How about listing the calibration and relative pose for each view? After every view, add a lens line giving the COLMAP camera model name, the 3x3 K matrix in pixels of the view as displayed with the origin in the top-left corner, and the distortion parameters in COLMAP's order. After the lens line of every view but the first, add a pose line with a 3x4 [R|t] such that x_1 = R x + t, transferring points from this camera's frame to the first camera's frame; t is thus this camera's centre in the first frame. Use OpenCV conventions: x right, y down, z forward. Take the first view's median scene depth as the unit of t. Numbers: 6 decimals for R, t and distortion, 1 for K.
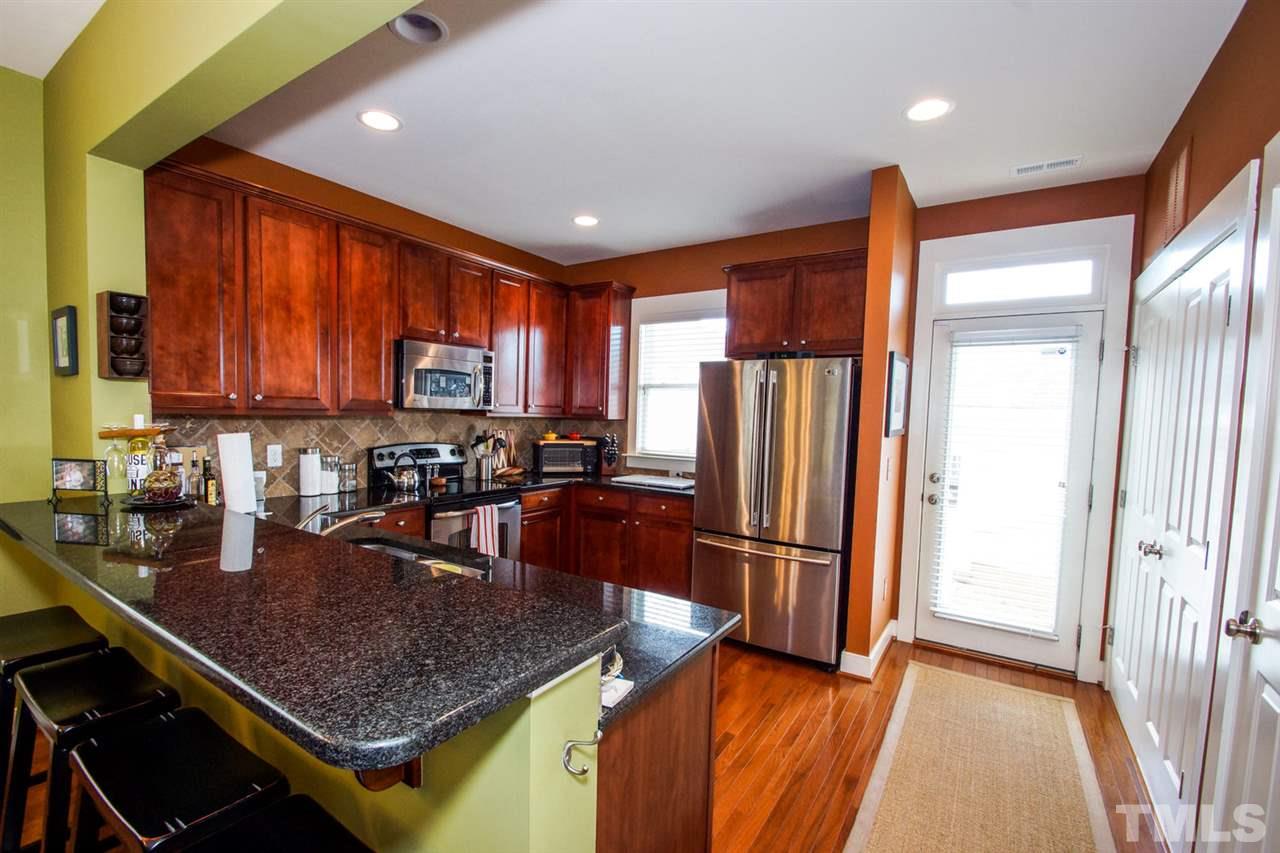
lens RADIAL K [[551.6, 0, 645.8], [0, 551.6, 436.6], [0, 0, 1]] dist [-0.005170, 0.000020]
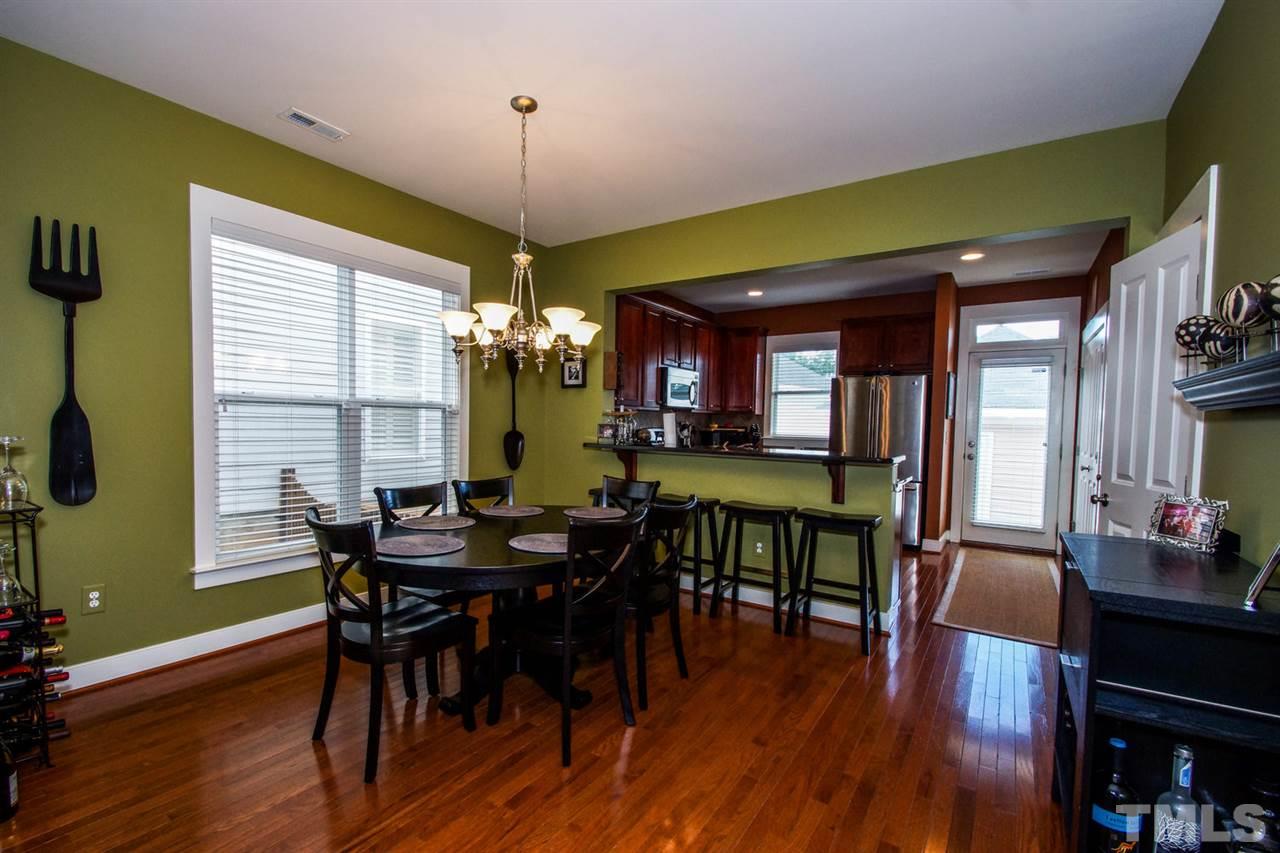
lens RADIAL K [[551.6, 0, 641.9], [0, 551.6, 439.2], [0, 0, 1]] dist [-0.005170, 0.000020]
pose [[0.999764, -0.010006, -0.019302, -0.466578], [0.009779, 0.999882, -0.011838, 0.070074], [0.019418, 0.011647, 0.999744, -0.730725]]
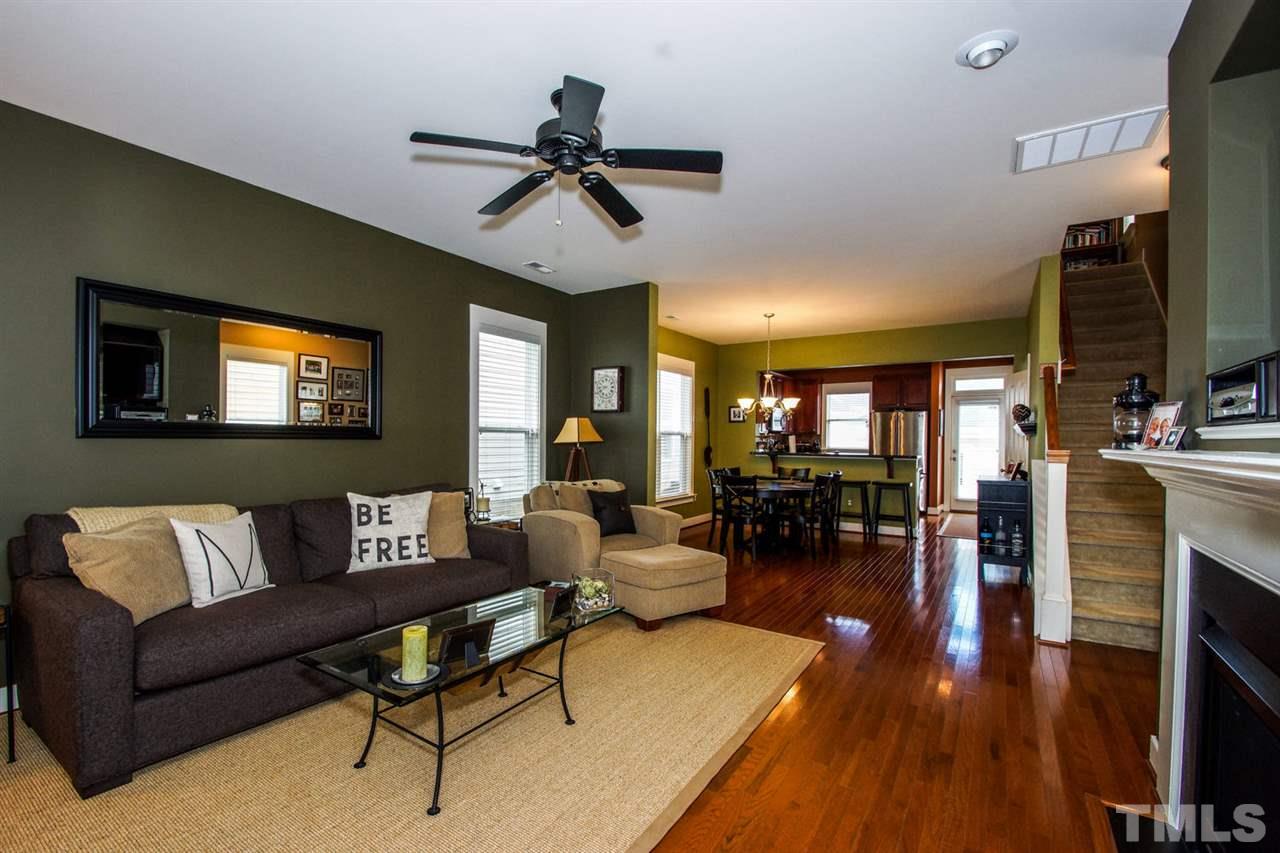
lens RADIAL K [[551.6, 0, 627.9], [0, 551.6, 435.9], [0, 0, 1]] dist [-0.005170, 0.000020]
pose [[0.999521, -0.023600, -0.020014, -1.099834], [0.022563, 0.998467, -0.050537, 0.101060], [0.021176, 0.050061, 0.998522, -1.870862]]
